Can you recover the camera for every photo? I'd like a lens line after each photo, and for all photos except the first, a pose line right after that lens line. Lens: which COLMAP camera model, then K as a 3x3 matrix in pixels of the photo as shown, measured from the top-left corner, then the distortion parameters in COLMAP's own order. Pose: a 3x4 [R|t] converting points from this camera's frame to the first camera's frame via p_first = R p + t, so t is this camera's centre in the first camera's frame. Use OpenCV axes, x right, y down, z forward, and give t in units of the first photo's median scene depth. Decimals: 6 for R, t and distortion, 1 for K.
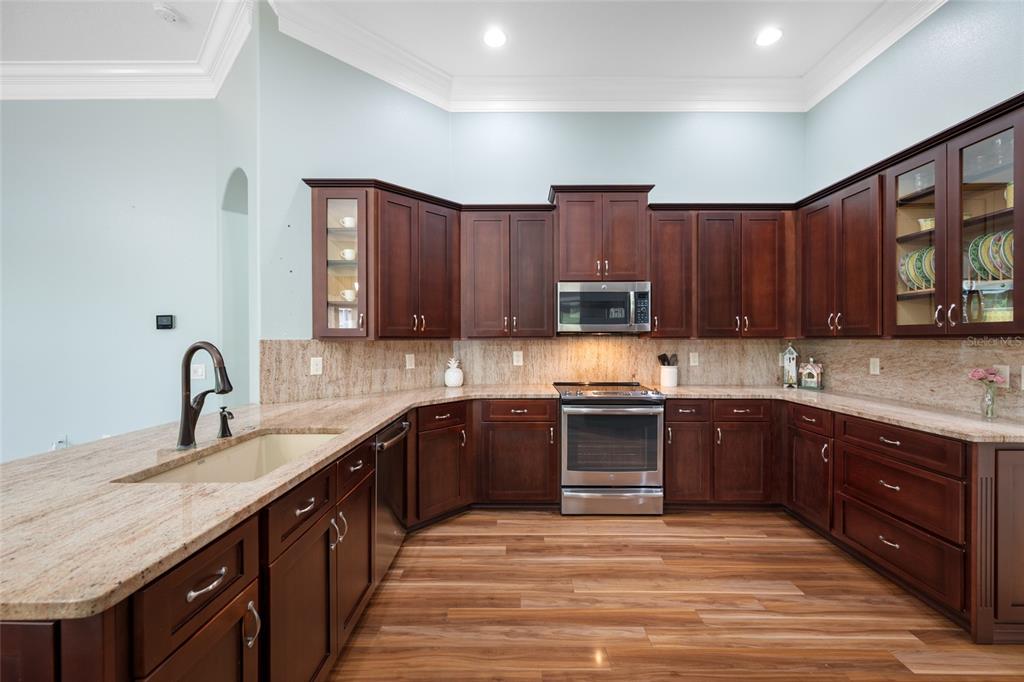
lens RADIAL K [[415.9, 0, 513.8], [0, 415.9, 340.5], [0, 0, 1]] dist [-0.000260, -0.000146]
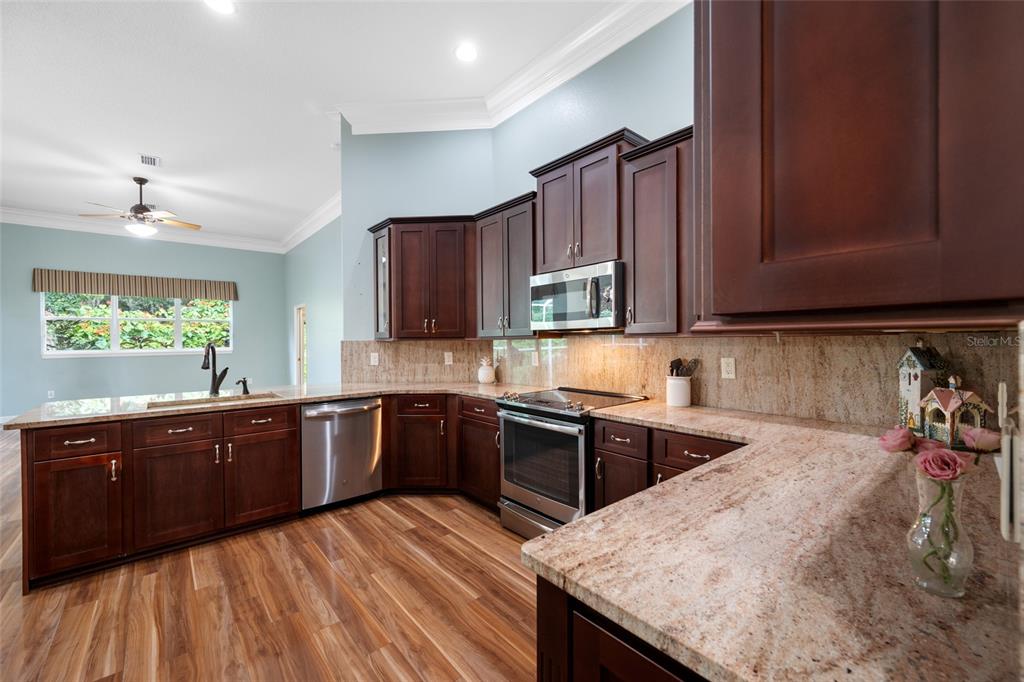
lens RADIAL K [[415.9, 0, 513.2], [0, 415.9, 341.7], [0, 0, 1]] dist [-0.000260, -0.000146]
pose [[0.651160, -0.001428, -0.758939, 0.872690], [0.006033, 0.999976, 0.003294, 0.000761], [0.758916, -0.006723, 0.651153, 0.422126]]
